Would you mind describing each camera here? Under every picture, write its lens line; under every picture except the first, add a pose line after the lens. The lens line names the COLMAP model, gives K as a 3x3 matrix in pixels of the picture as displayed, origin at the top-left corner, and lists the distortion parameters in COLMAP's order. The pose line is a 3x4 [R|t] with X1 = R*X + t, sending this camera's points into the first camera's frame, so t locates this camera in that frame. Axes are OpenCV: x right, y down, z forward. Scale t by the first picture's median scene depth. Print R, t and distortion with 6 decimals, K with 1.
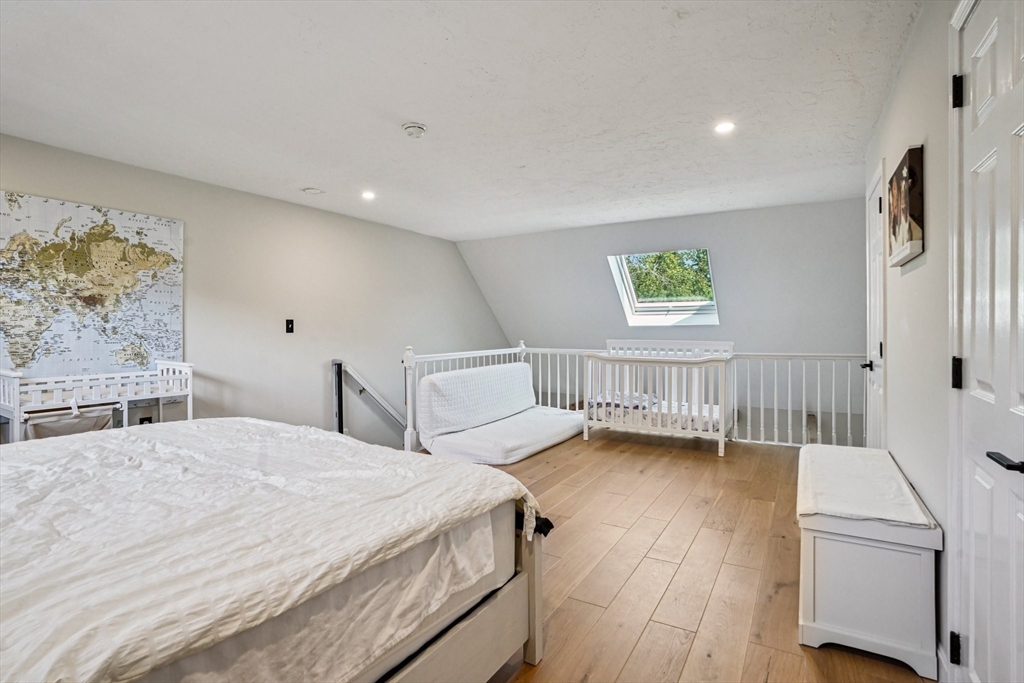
lens RADIAL K [[484.2, 0, 512.4], [0, 484.2, 333.3], [0, 0, 1]] dist [-0.062943, 0.023784]
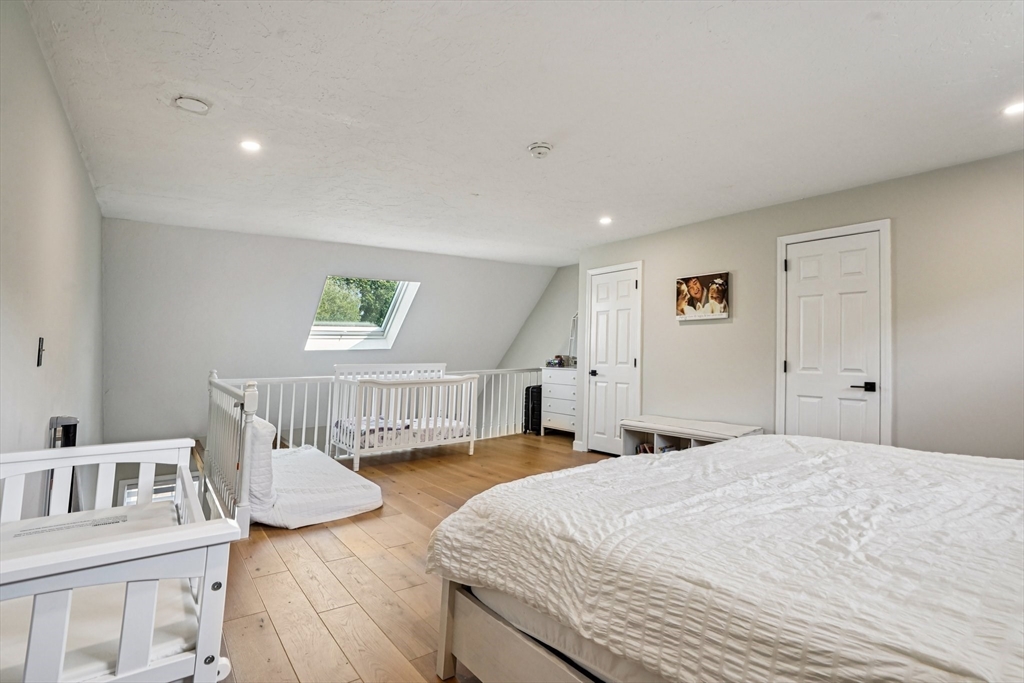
lens RADIAL K [[484.0, 0, 509.8], [0, 484.0, 349.4], [0, 0, 1]] dist [-0.046745, 0.016305]
pose [[0.407616, 0.000899, 0.913153, -0.600012], [0.014623, 0.999865, -0.007512, -0.005380], [-0.913037, 0.016415, 0.407547, 0.351131]]
